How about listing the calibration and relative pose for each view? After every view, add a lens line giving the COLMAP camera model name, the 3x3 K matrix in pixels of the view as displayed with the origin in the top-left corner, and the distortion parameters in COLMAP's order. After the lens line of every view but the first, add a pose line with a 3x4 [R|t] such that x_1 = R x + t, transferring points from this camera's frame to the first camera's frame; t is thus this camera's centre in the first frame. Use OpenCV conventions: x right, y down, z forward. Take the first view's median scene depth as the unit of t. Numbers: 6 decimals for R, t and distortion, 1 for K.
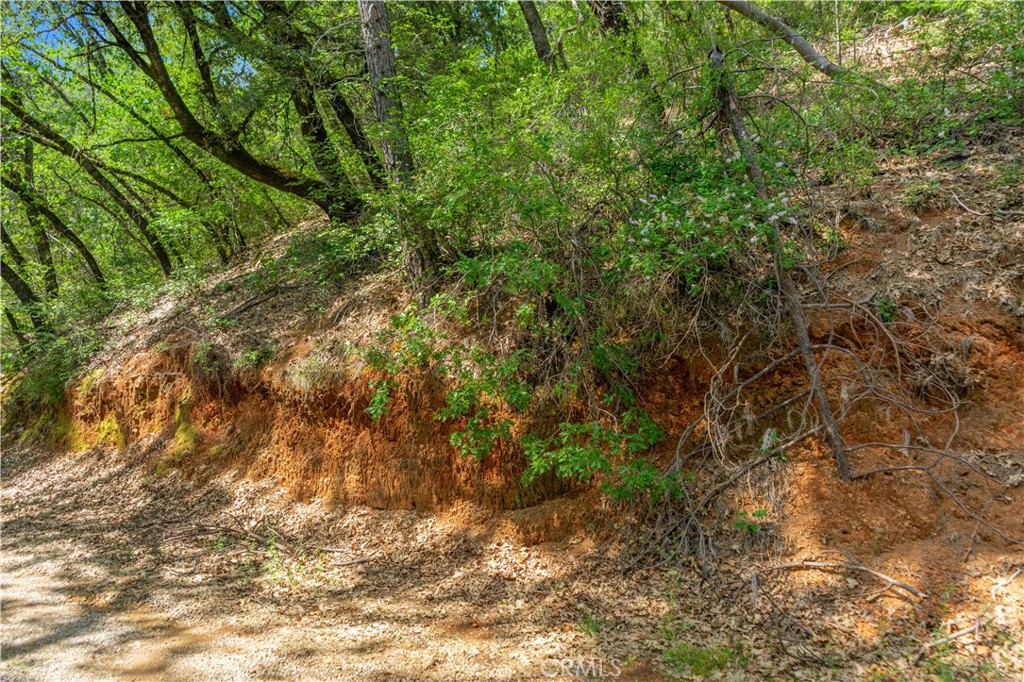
lens RADIAL K [[814.7, 0, 512.0], [0, 814.7, 341.0], [0, 0, 1]] dist [-0.007180, 0.015412]
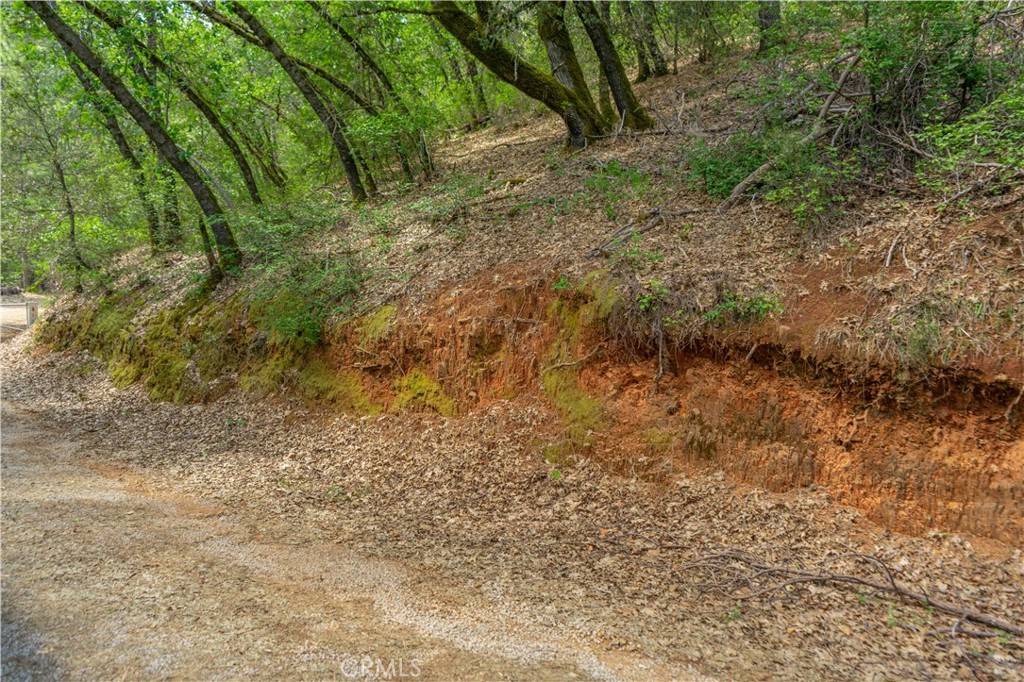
lens RADIAL K [[814.7, 0, 512.0], [0, 814.7, 341.0], [0, 0, 1]] dist [-0.007180, 0.015412]
pose [[0.996157, 0.078114, 0.039615, -0.456991], [-0.079589, 0.996136, 0.037132, 0.032312], [-0.036561, -0.040143, 0.998525, 0.270274]]
